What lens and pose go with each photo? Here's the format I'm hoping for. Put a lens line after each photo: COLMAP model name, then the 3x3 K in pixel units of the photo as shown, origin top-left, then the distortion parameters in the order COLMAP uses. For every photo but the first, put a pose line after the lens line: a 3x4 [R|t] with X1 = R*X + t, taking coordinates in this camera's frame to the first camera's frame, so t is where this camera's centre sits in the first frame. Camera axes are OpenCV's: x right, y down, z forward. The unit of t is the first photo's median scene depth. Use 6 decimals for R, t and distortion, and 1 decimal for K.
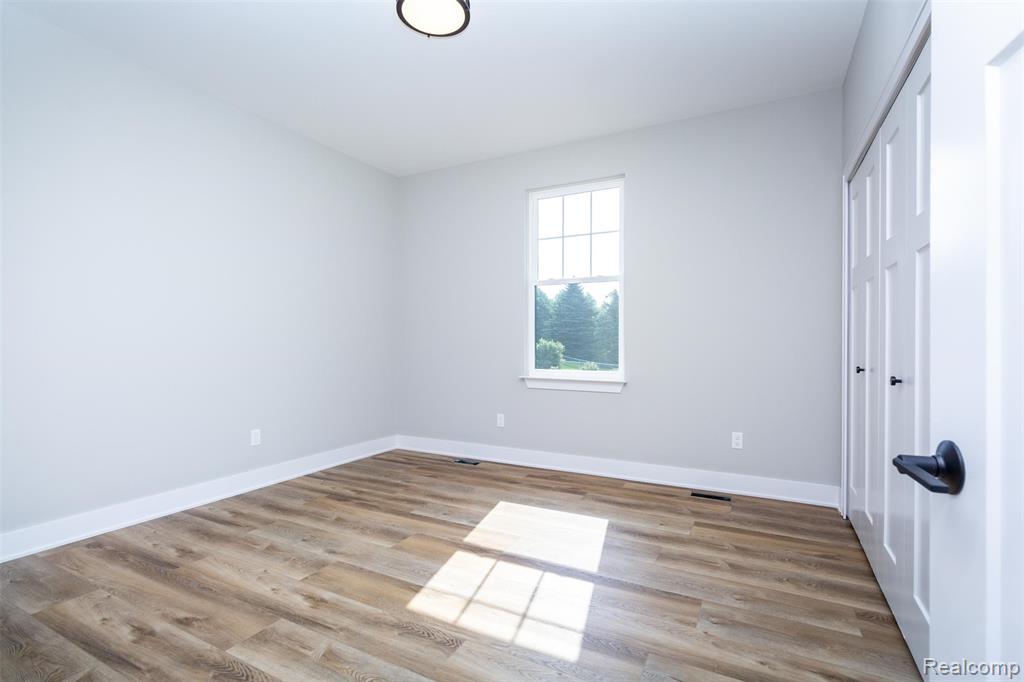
lens RADIAL K [[479.6, 0, 516.2], [0, 479.6, 338.6], [0, 0, 1]] dist [-0.000714, -0.000192]
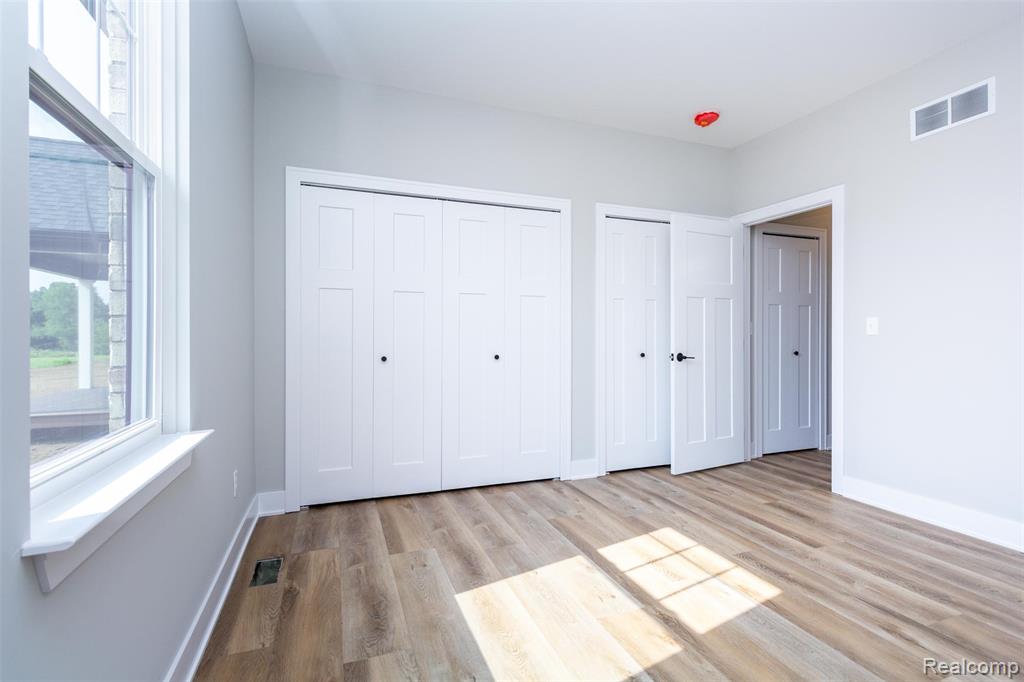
lens RADIAL K [[479.6, 0, 516.2], [0, 479.6, 338.6], [0, 0, 1]] dist [-0.000714, -0.000192]
pose [[-0.746497, -0.003539, 0.665380, -0.431685], [-0.002556, 0.999994, 0.002451, 0.010909], [-0.665384, 0.000128, -0.746501, 1.904445]]
